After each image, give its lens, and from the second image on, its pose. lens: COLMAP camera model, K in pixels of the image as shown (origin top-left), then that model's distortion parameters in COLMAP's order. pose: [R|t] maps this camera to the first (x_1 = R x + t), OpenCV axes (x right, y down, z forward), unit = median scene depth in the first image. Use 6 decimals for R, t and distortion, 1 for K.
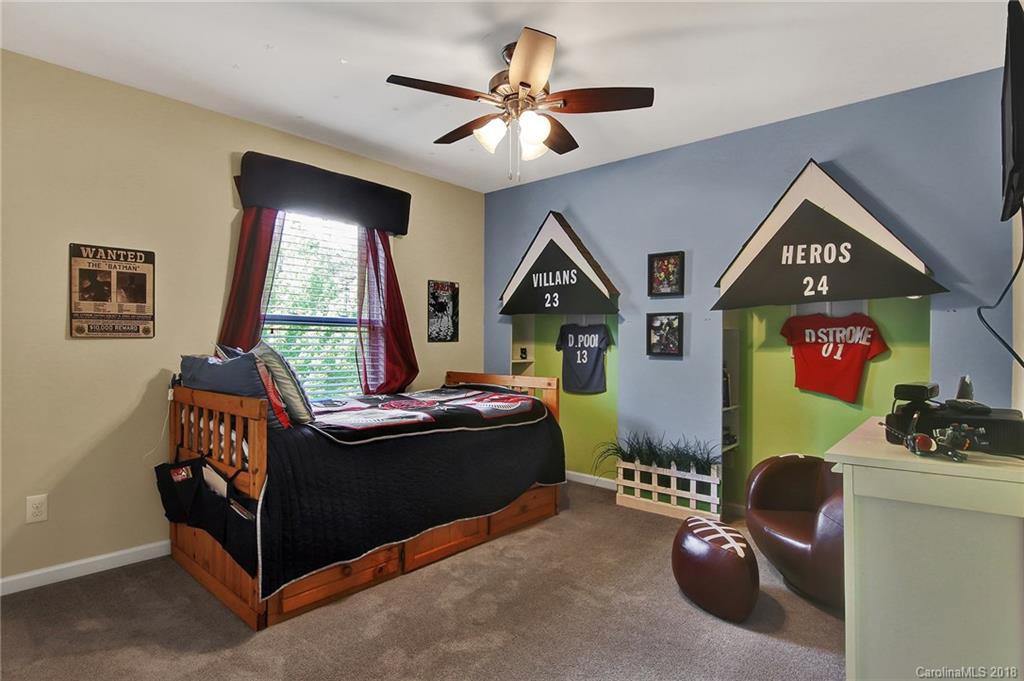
lens RADIAL K [[530.4, 0, 510.5], [0, 530.4, 340.7], [0, 0, 1]] dist [-0.014341, -0.005565]
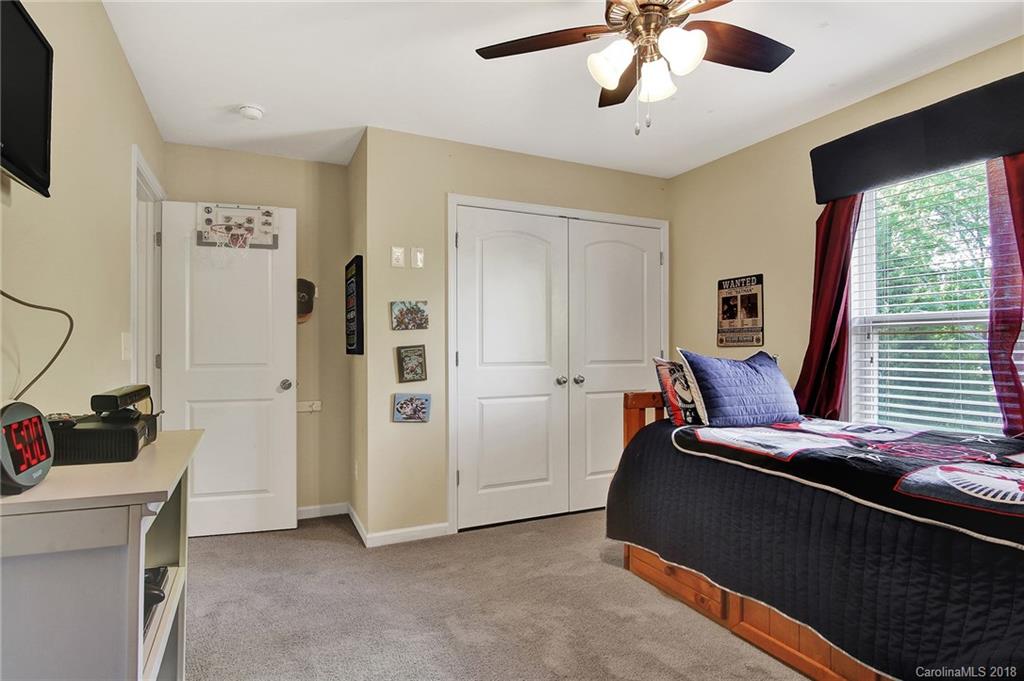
lens RADIAL K [[530.4, 0, 509.9], [0, 530.4, 344.4], [0, 0, 1]] dist [-0.014341, -0.005565]
pose [[-0.394229, -0.012606, -0.918926, 0.678608], [0.004464, 0.999868, -0.015632, 0.007675], [0.919001, -0.010264, -0.394121, 0.995249]]
